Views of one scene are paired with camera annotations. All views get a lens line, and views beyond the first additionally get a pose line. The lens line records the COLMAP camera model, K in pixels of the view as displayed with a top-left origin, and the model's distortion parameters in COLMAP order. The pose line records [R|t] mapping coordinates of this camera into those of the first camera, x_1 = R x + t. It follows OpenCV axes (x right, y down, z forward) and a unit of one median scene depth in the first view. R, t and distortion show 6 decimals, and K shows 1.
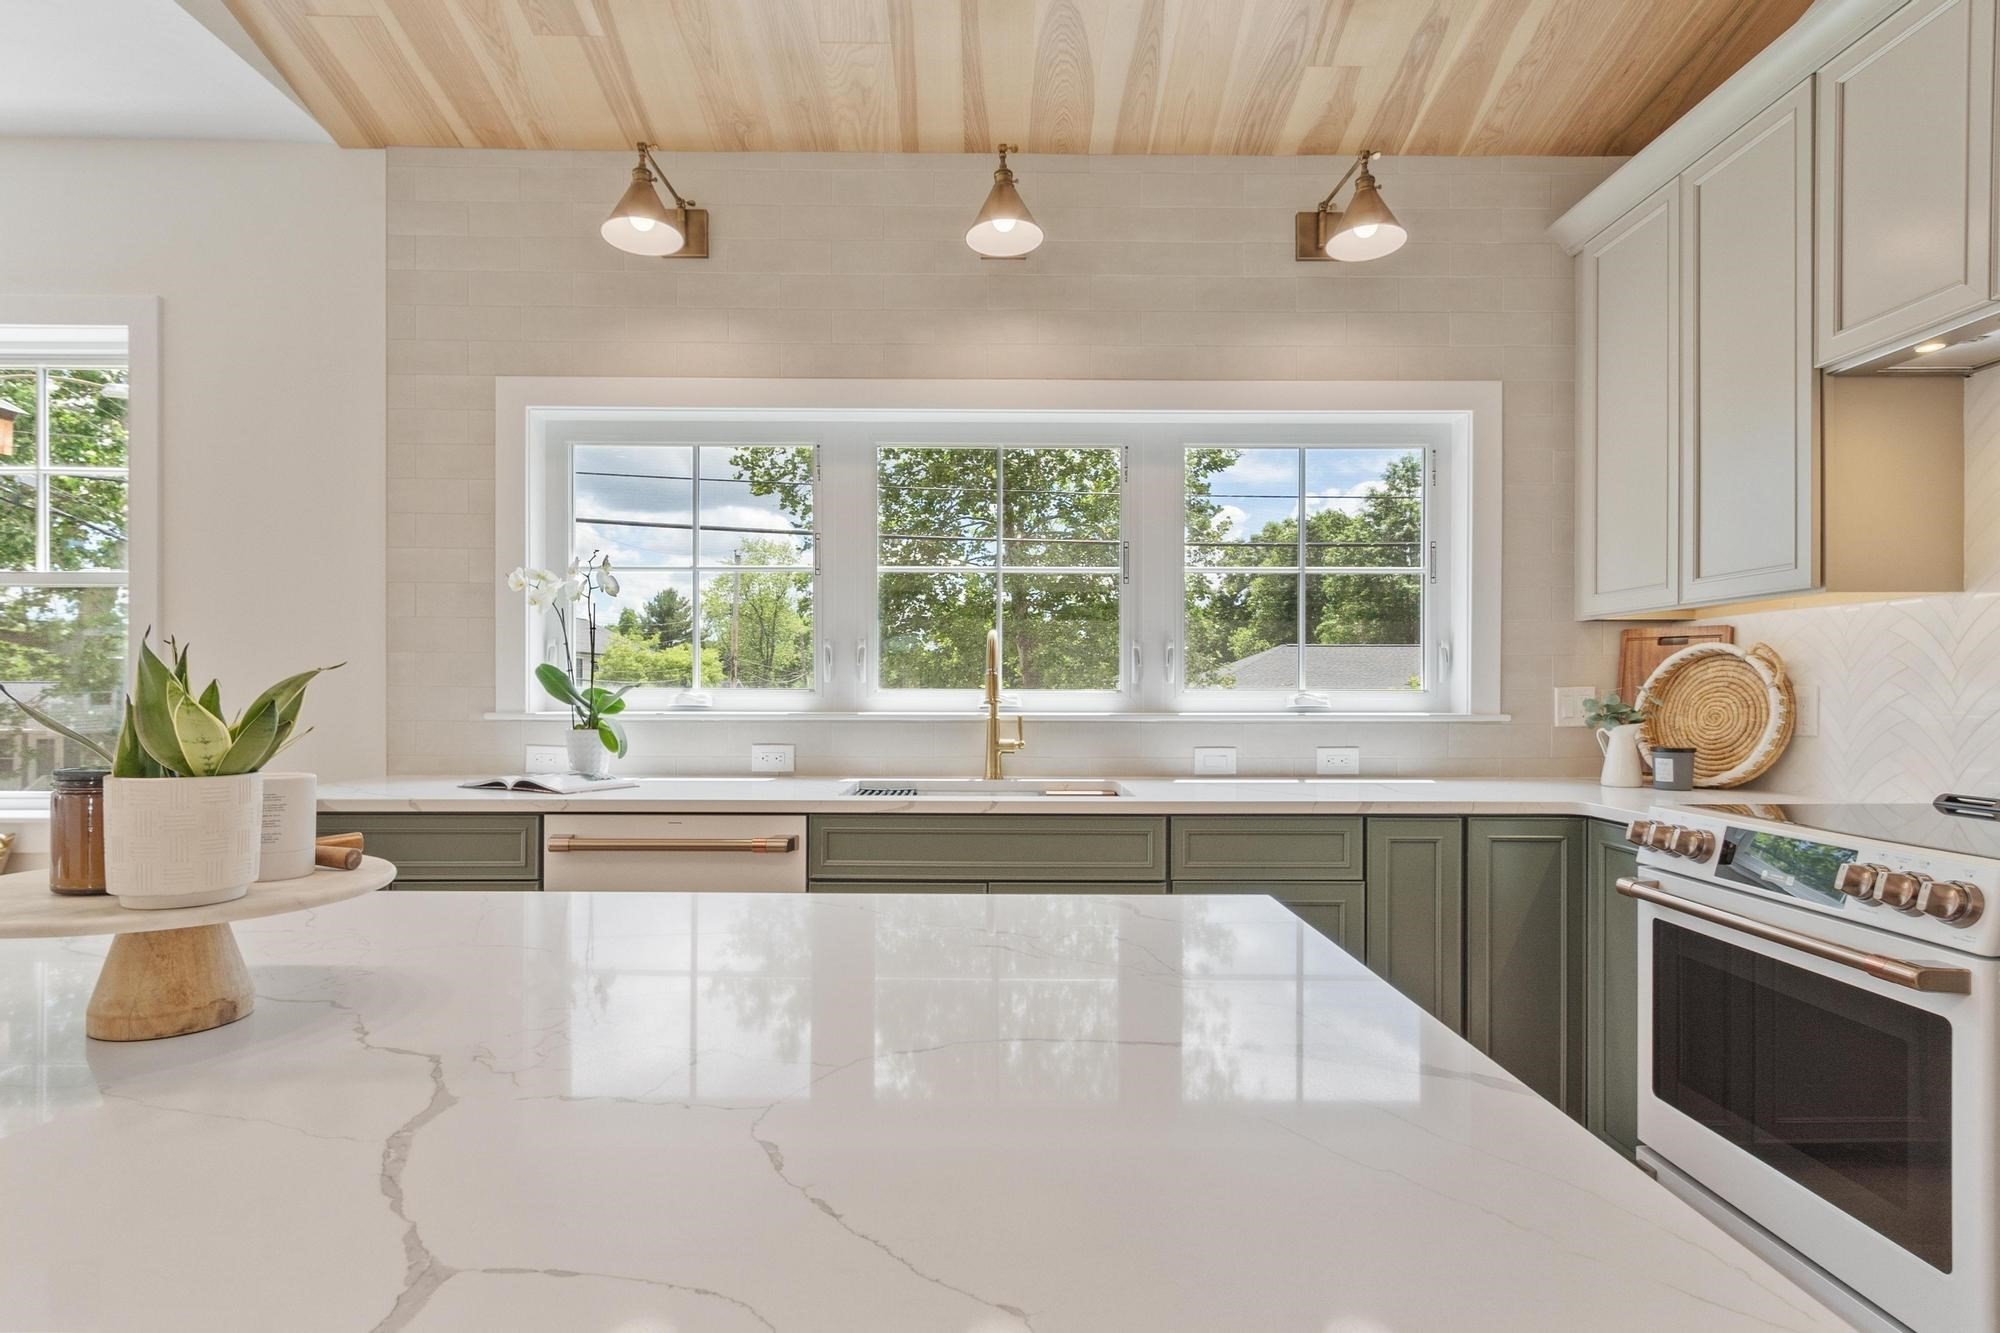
lens RADIAL K [[1036.0, 0, 1001.1], [0, 1036.0, 722.6], [0, 0, 1]] dist [-0.000847, -0.000162]
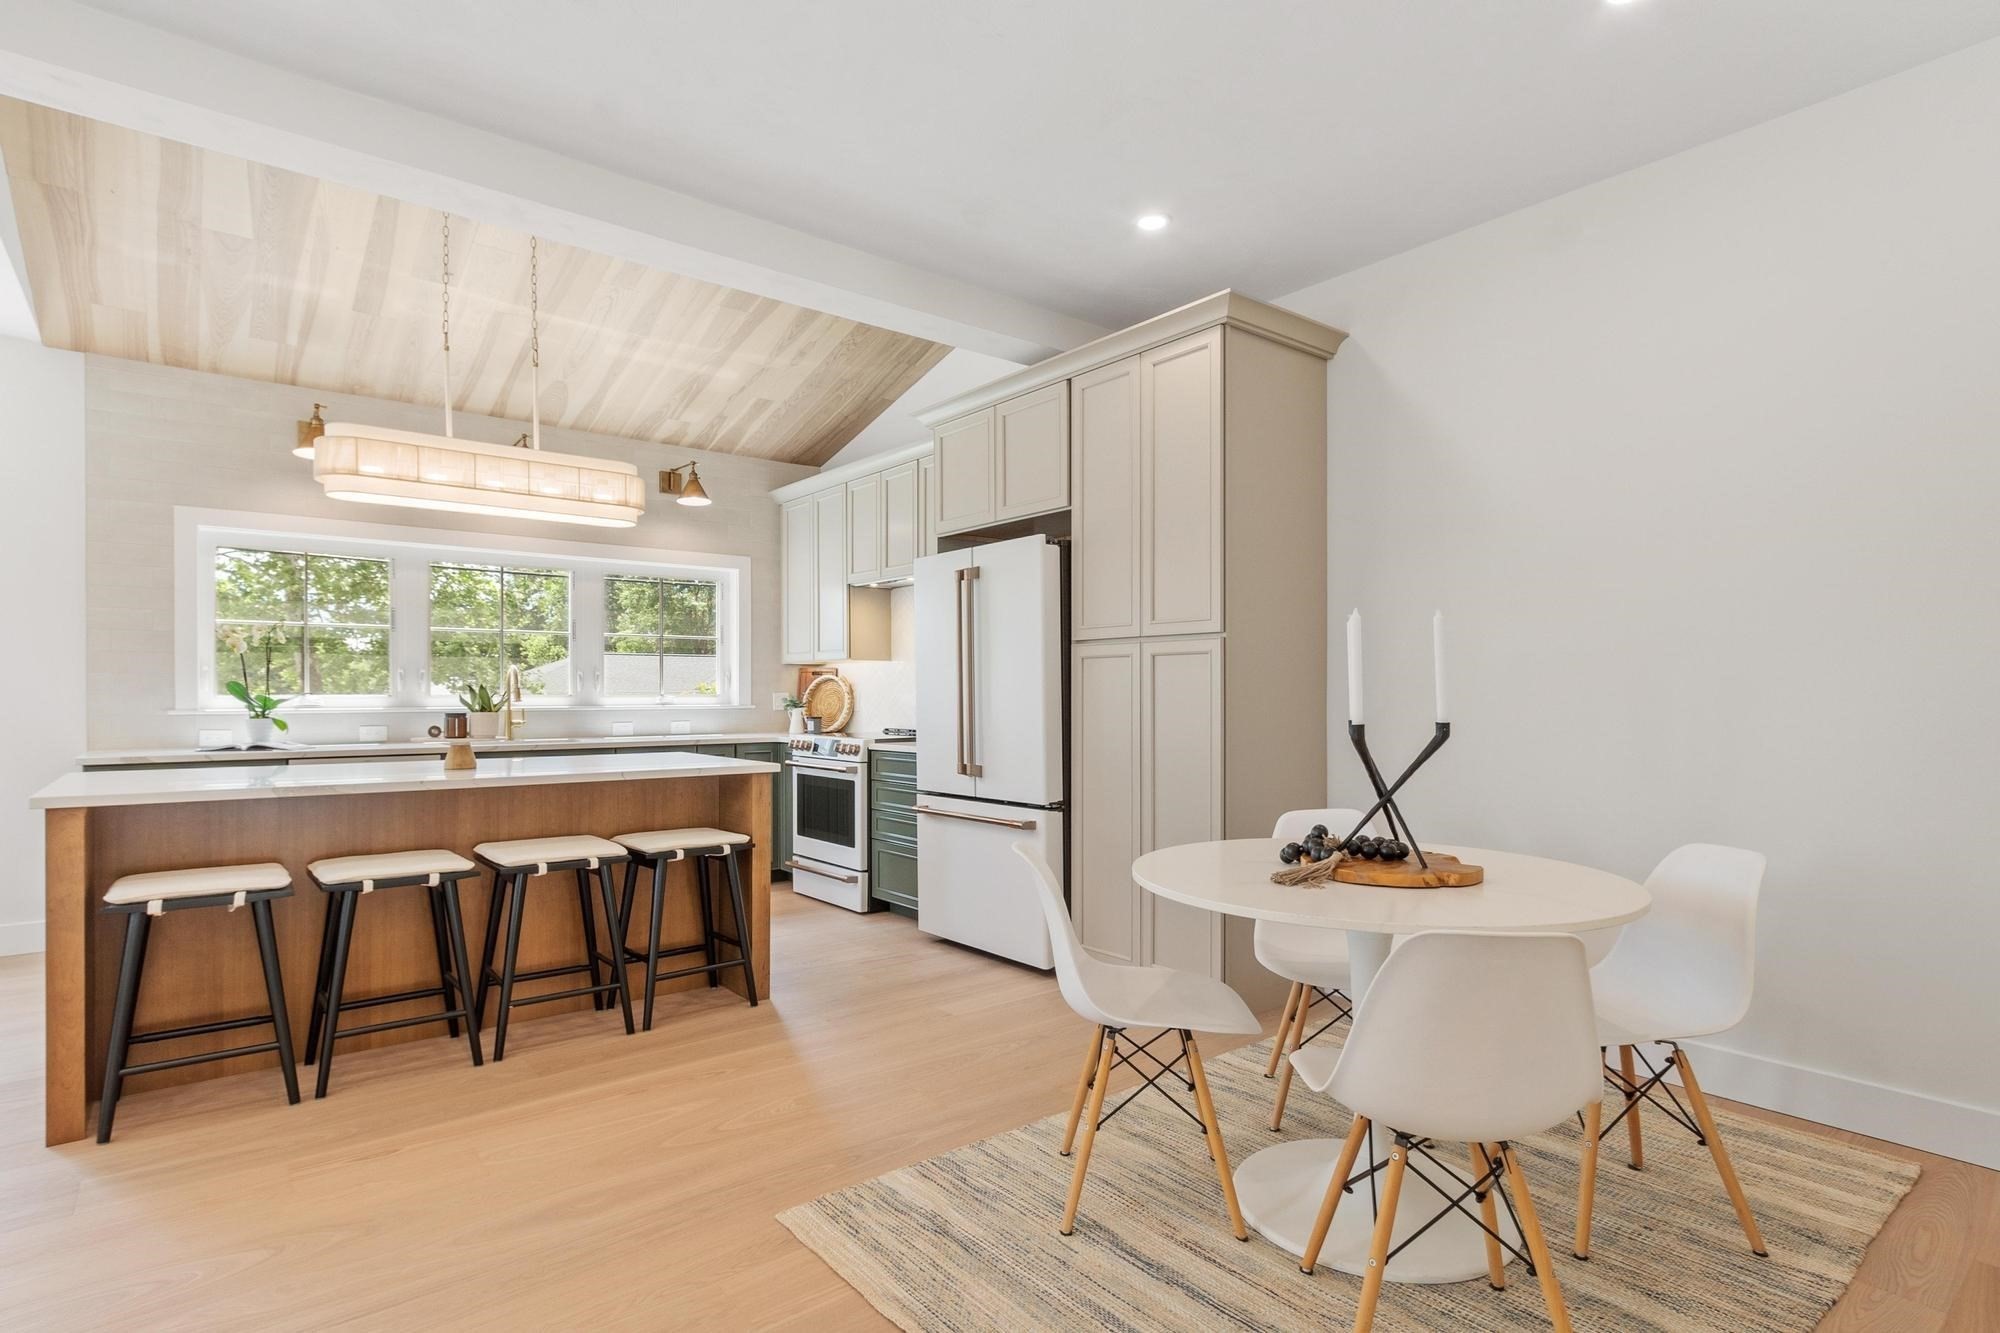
lens RADIAL K [[1007.0, 0, 999.7], [0, 1007.0, 657.3], [0, 0, 1]] dist [0.000099, -0.000237]
pose [[0.784116, 0.019047, 0.620321, -0.487254], [0.022539, 0.997996, -0.059134, 0.032428], [-0.620204, 0.060350, 0.782115, -1.131131]]
